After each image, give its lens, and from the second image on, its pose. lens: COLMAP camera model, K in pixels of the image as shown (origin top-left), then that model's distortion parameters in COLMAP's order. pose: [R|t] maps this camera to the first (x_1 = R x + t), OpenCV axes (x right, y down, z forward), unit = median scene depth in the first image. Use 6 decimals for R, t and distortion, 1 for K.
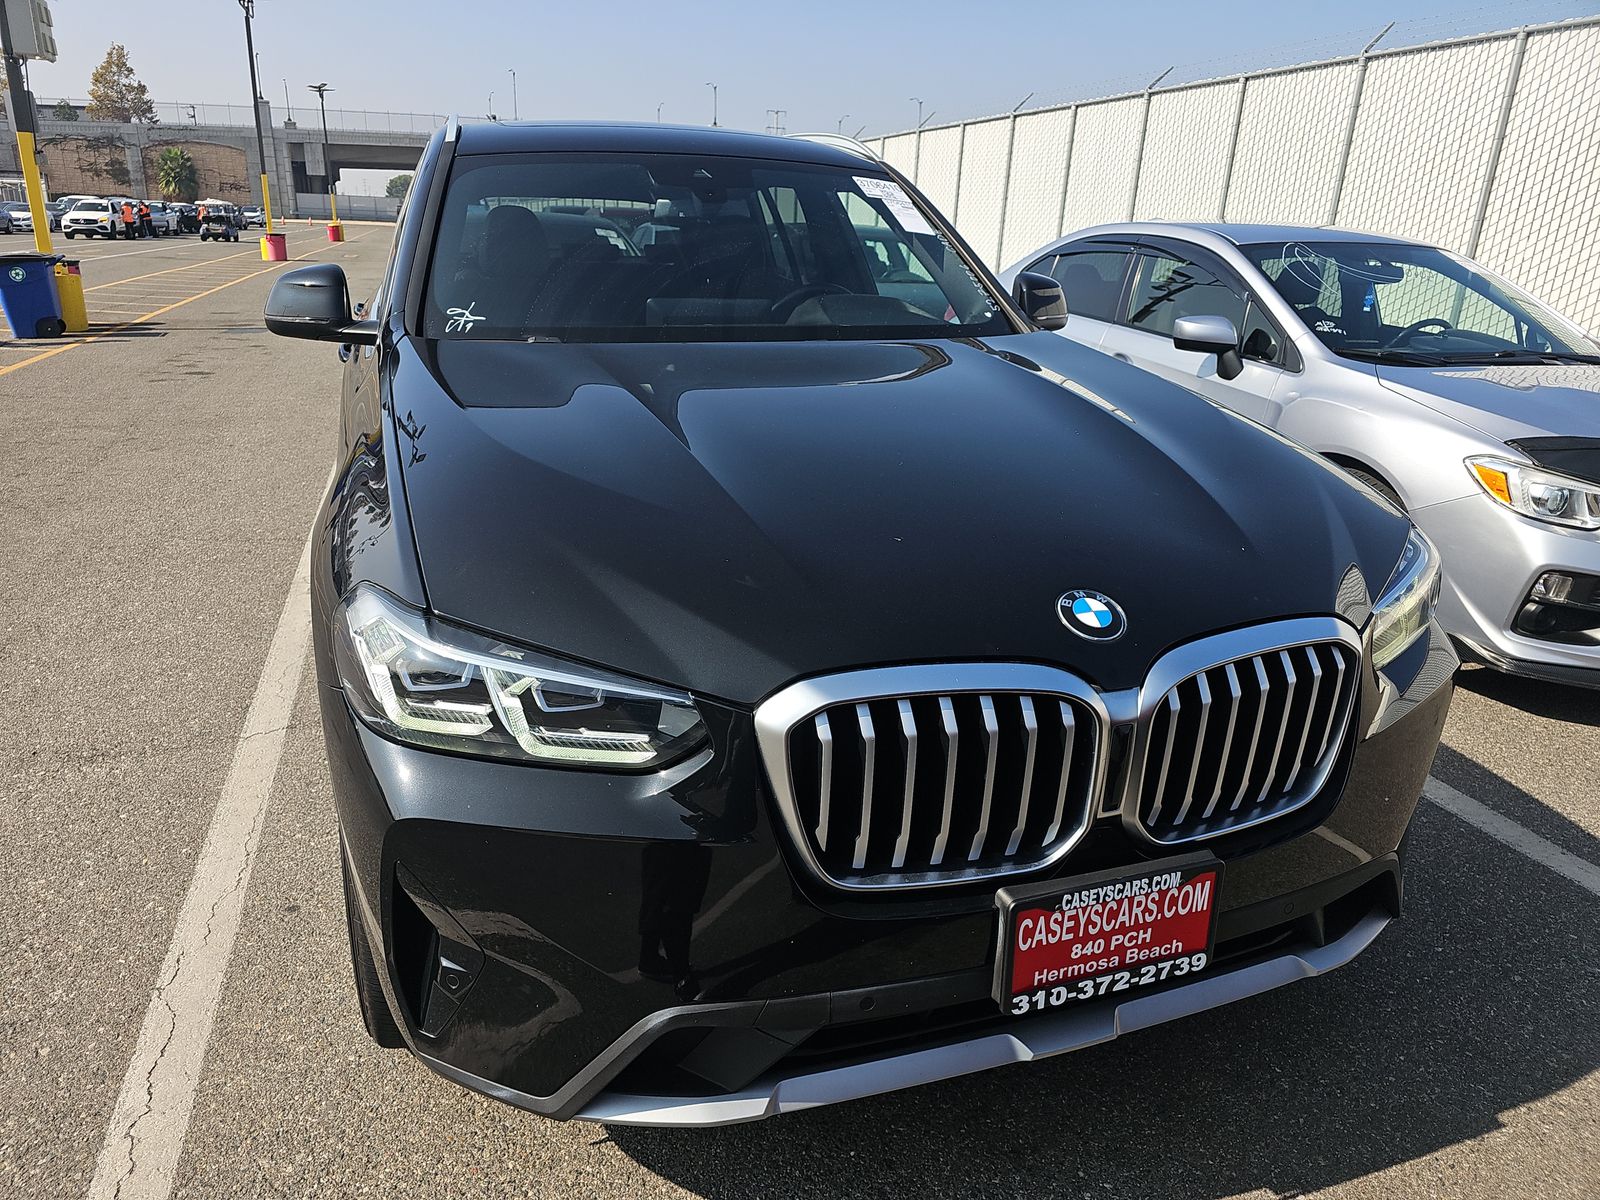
lens RADIAL K [[1122.7, 0, 798.4], [0, 1122.7, 611.3], [0, 0, 1]] dist [0.039987, -0.041673]
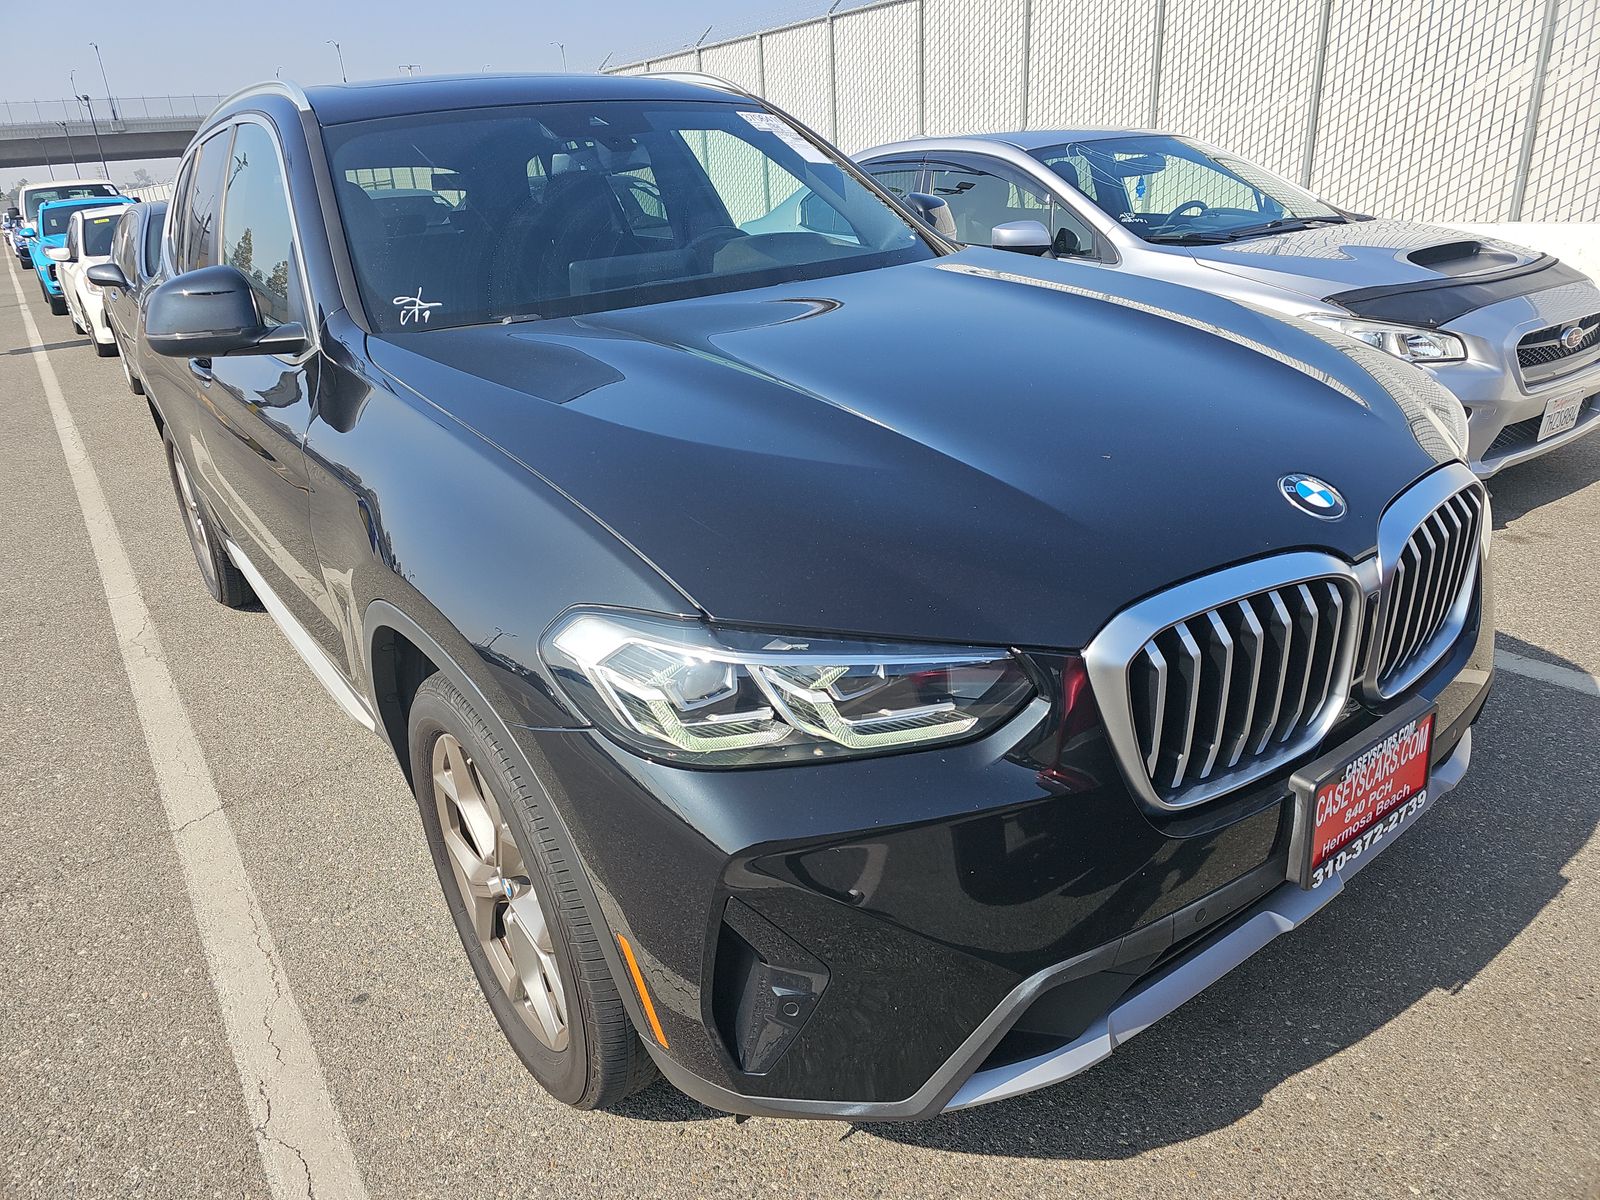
lens RADIAL K [[1107.3, 0, 790.7], [0, 1107.3, 599.1], [0, 0, 1]] dist [0.046763, -0.046147]
pose [[0.951170, -0.195188, 0.239119, -0.332747], [0.185924, 0.980673, 0.060933, -0.040500], [-0.246391, -0.013500, 0.969077, 0.091509]]
